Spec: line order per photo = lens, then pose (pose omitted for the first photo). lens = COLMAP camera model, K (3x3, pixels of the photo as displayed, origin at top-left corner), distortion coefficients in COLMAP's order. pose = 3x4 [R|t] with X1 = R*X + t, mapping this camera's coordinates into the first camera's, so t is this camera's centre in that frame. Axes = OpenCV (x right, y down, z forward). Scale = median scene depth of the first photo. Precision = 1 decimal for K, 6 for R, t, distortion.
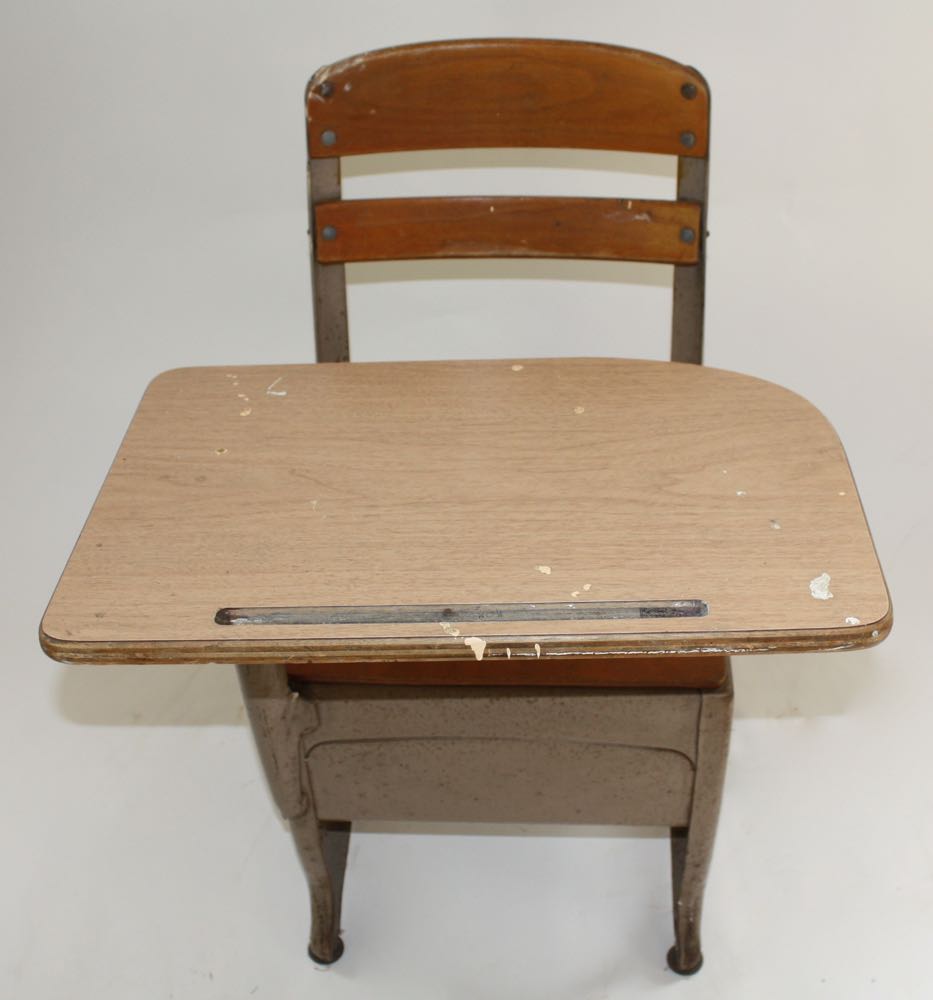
lens RADIAL K [[1693.7, 0, 522.8], [0, 1693.7, 573.1], [0, 0, 1]] dist [-0.091606, 0.000000]
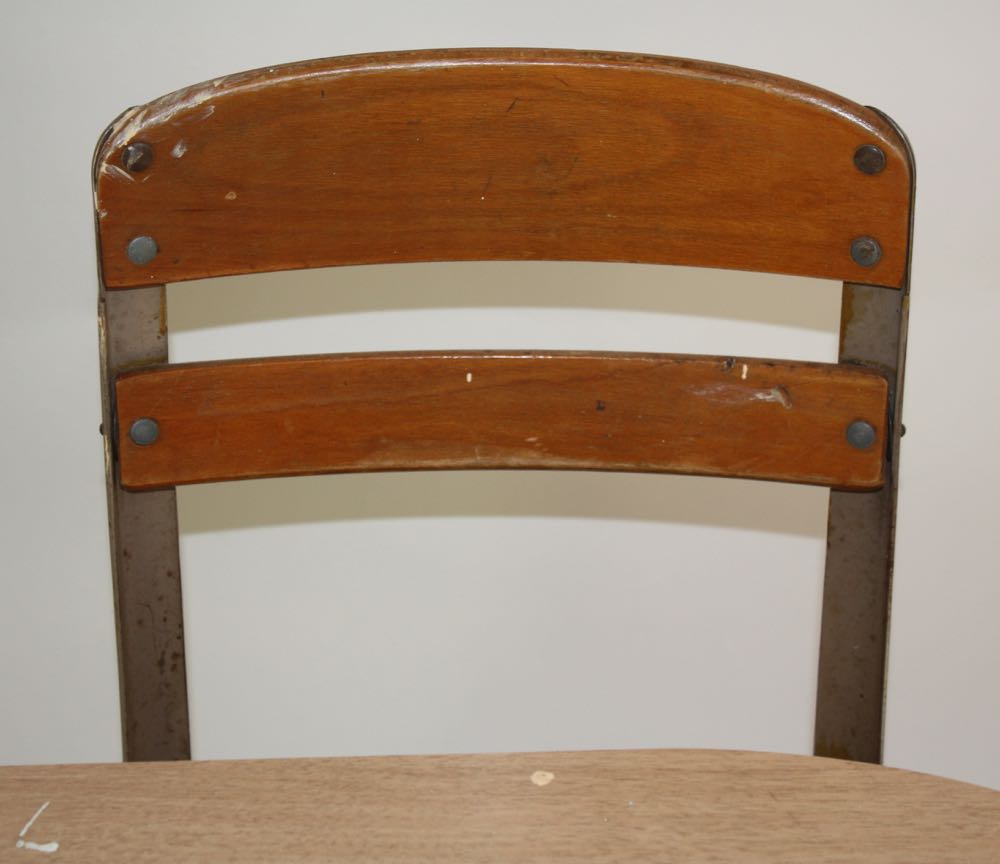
lens RADIAL K [[2504.1, 0, 490.9], [0, 2504.1, 432.7], [0, 0, 1]] dist [0.069506, 0.000000]
pose [[0.999473, -0.007440, 0.031594, -0.041046], [0.008343, 0.999558, -0.028525, -0.205840], [-0.031367, 0.028773, 0.999094, 0.293615]]
